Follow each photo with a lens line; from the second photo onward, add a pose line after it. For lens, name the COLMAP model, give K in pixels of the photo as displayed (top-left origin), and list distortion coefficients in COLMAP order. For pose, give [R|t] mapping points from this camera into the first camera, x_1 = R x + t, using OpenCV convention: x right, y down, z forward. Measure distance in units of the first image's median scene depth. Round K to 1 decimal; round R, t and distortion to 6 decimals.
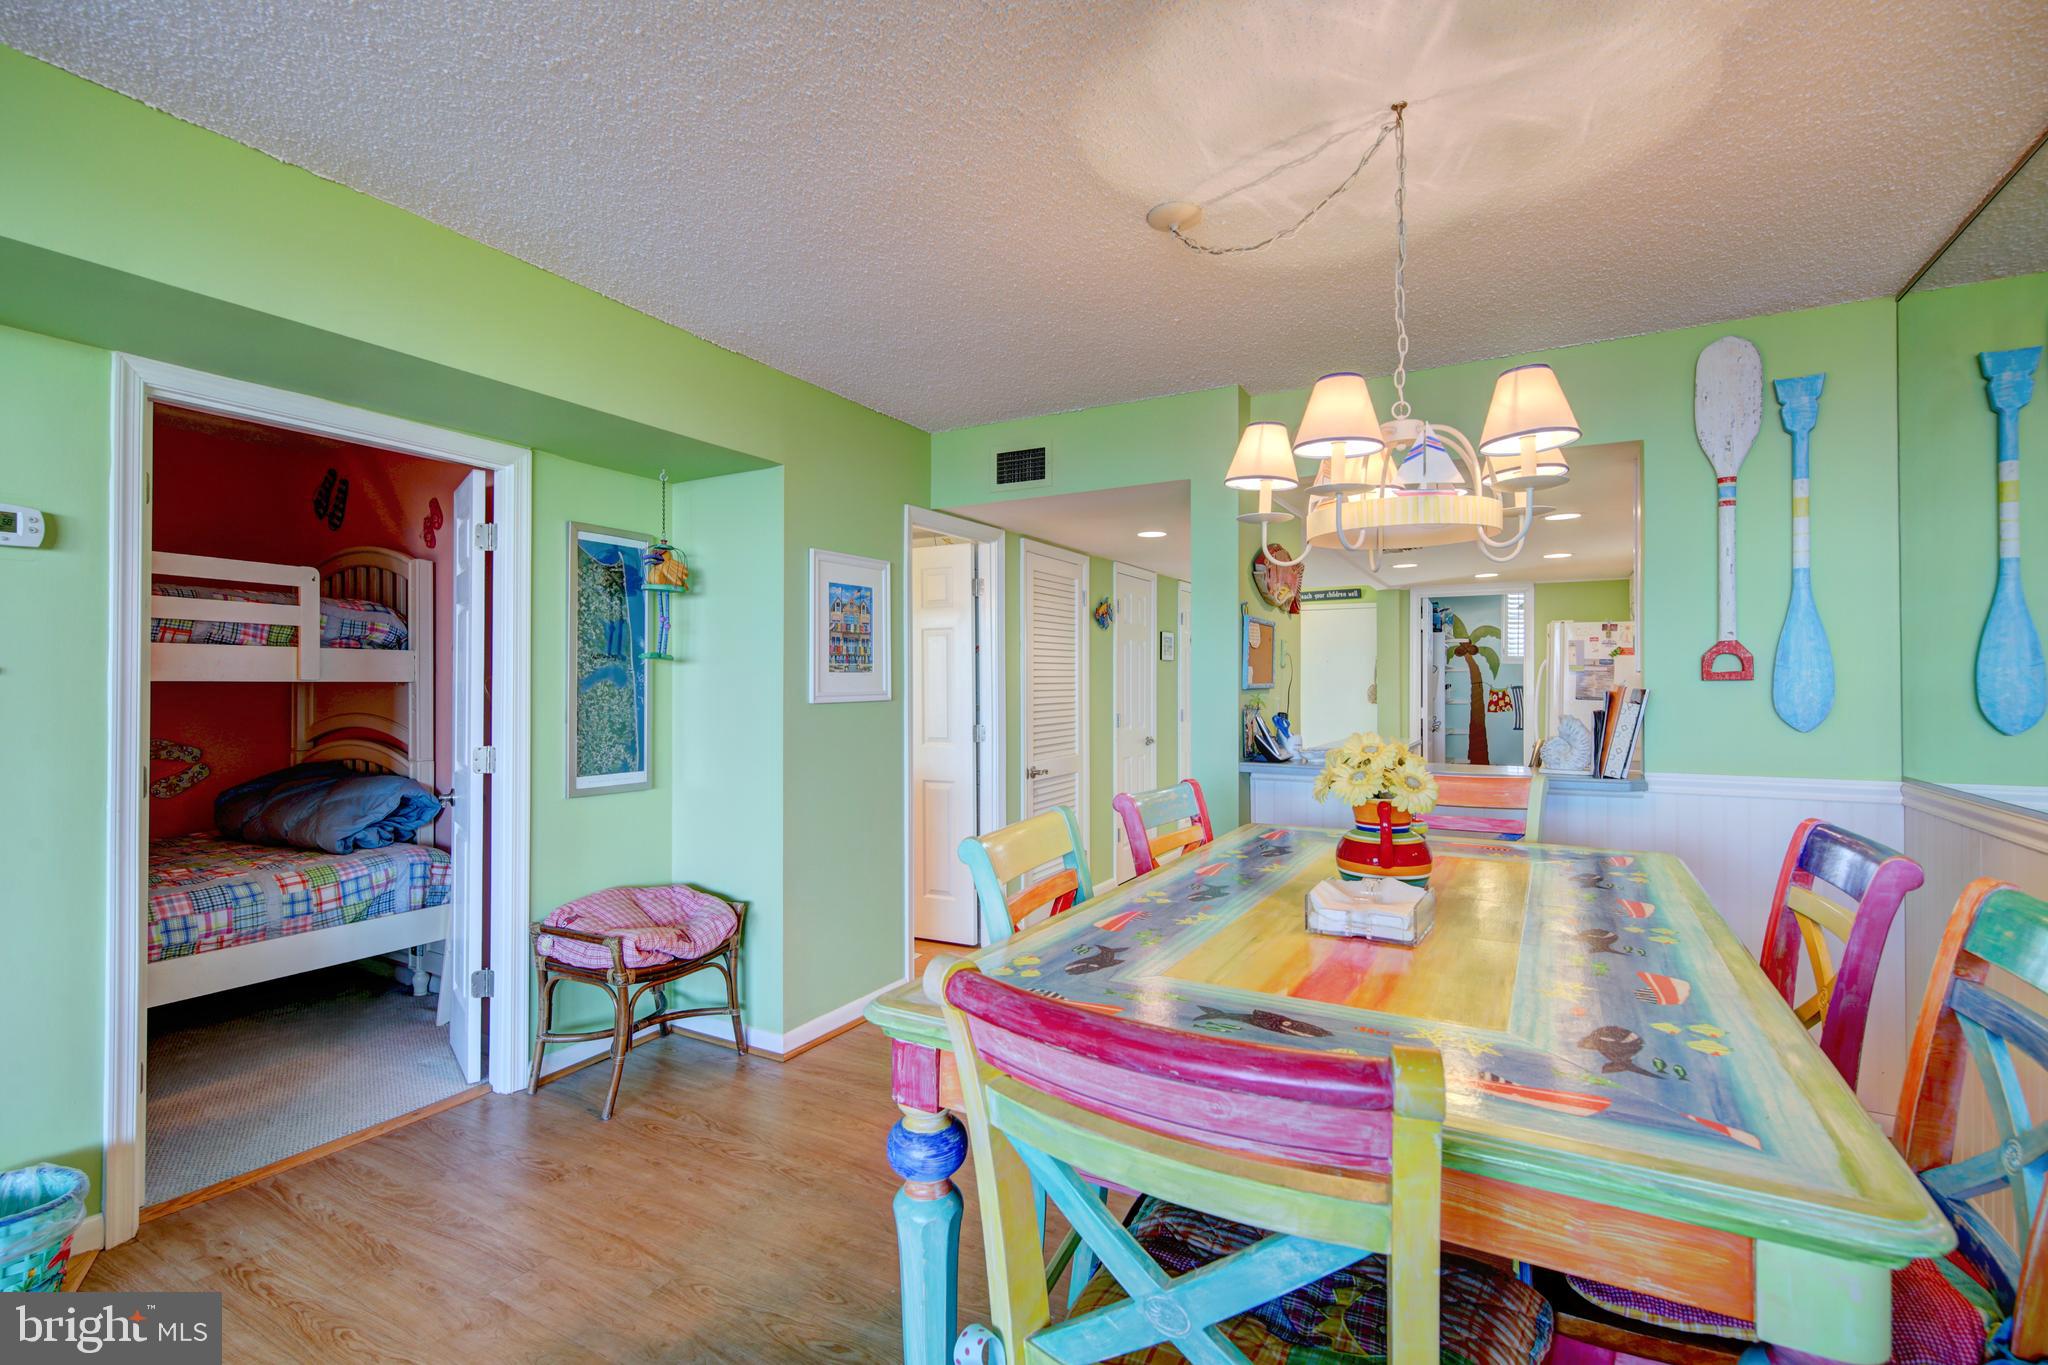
lens RADIAL K [[931.5, 0, 1013.5], [0, 931.5, 678.2], [0, 0, 1]] dist [0.011857, -0.001130]
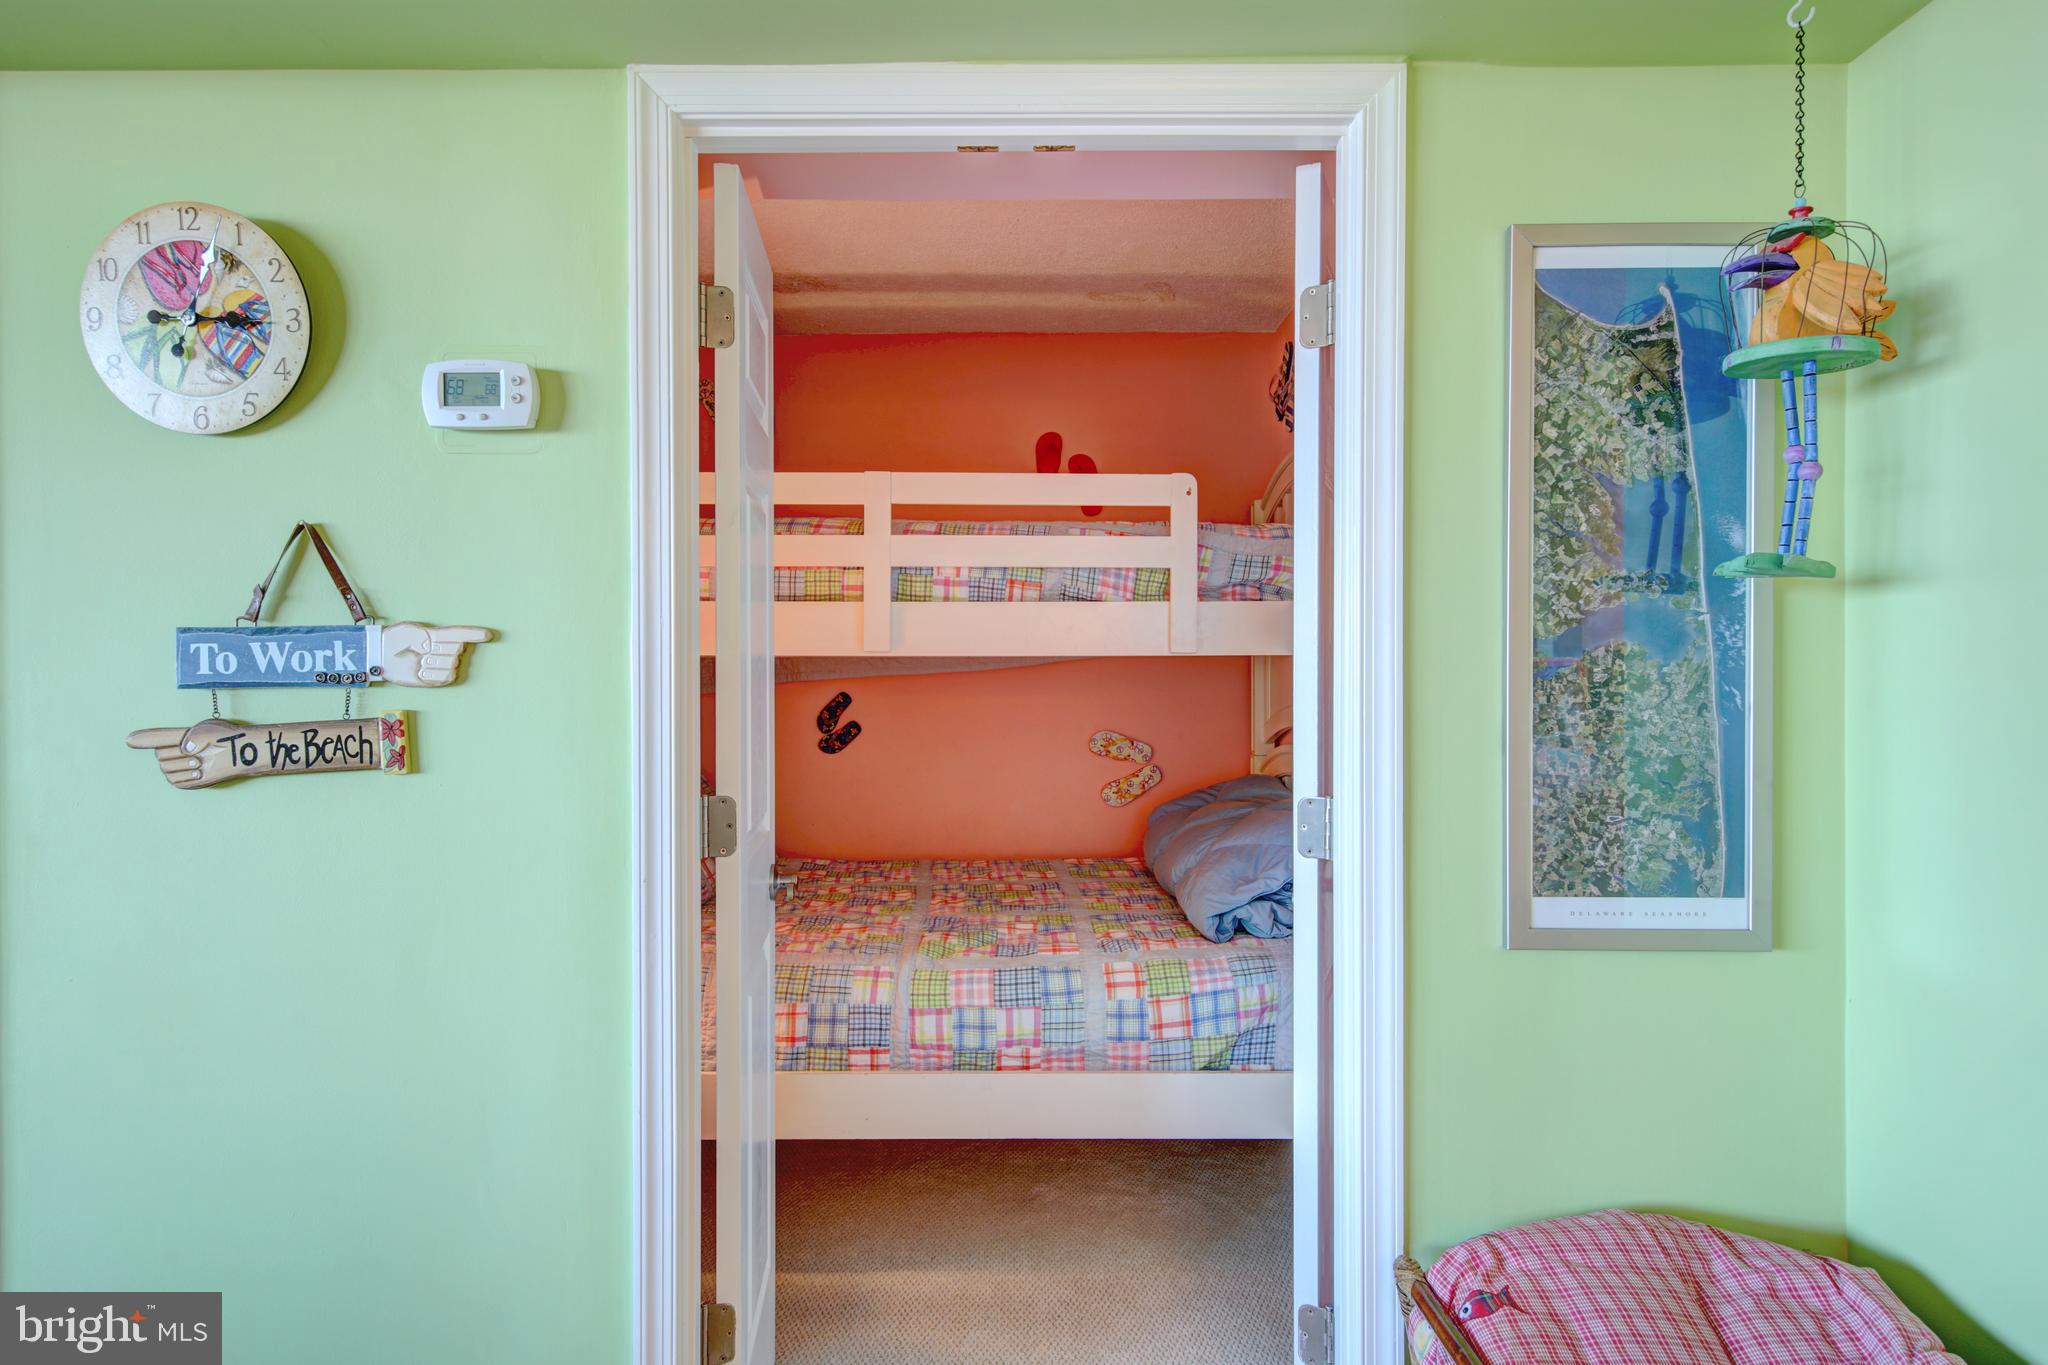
lens RADIAL K [[1095.4, 0, 1019.5], [0, 1095.4, 678.1], [0, 0, 1]] dist [0.011649, 0.000191]
pose [[0.489807, 0.007554, -0.871798, -0.168822], [0.010040, 0.999847, 0.014305, 0.007608], [0.871773, -0.015759, 0.489656, 0.563214]]
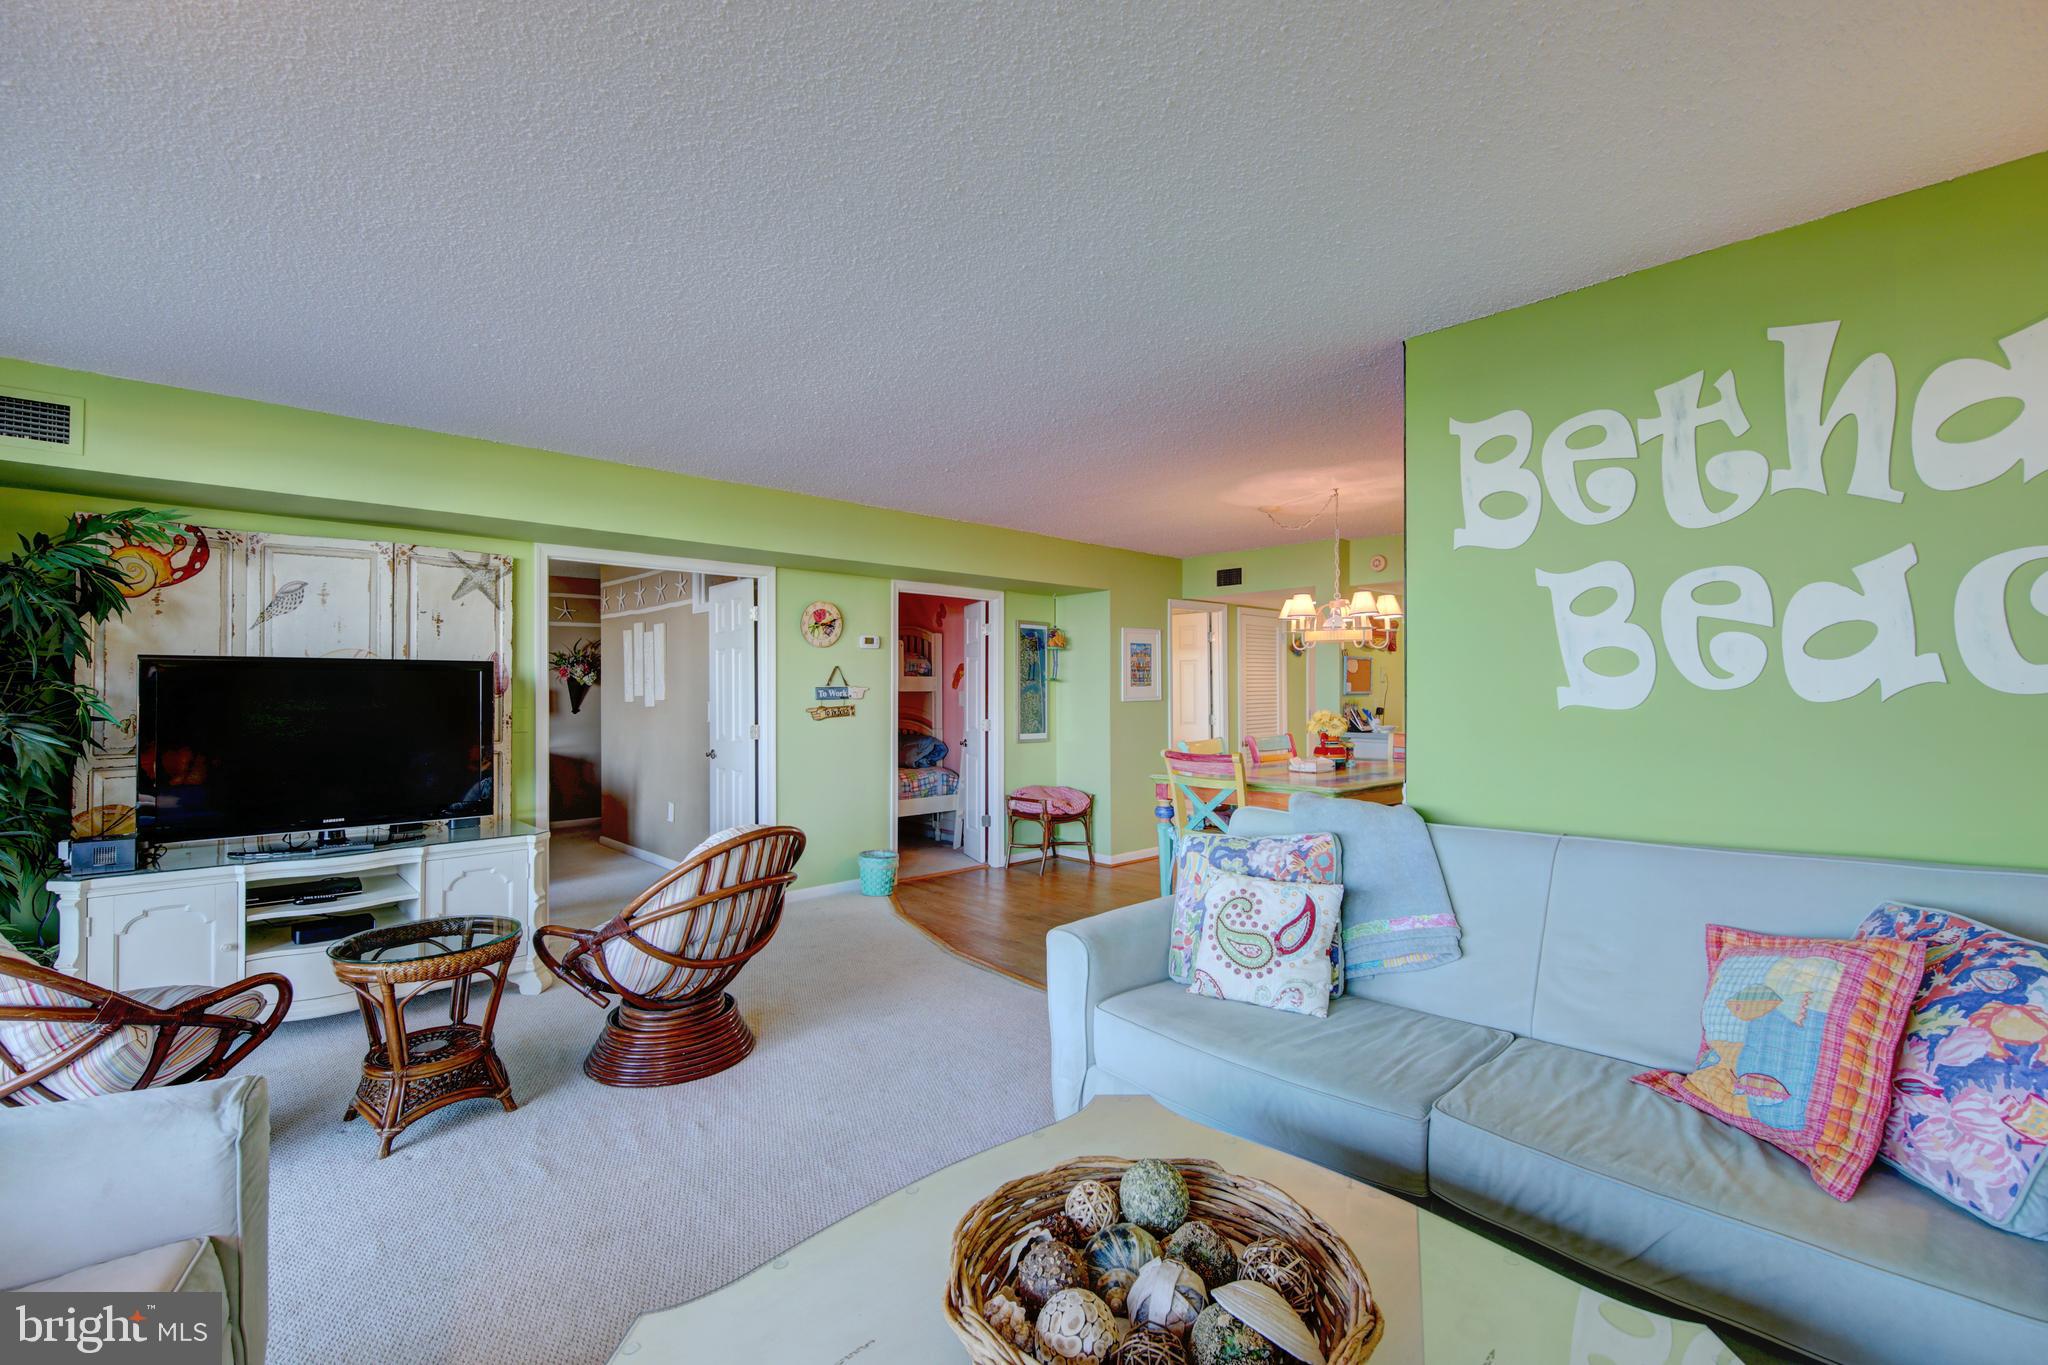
lens RADIAL K [[870.2, 0, 1012.9], [0, 870.2, 677.6], [0, 0, 1]] dist [0.001535, 0.000160]
pose [[0.952139, -0.007391, -0.305576, 0.145191], [0.004891, 0.999948, -0.008947, -0.010291], [0.305626, 0.007024, 0.952126, -0.930701]]
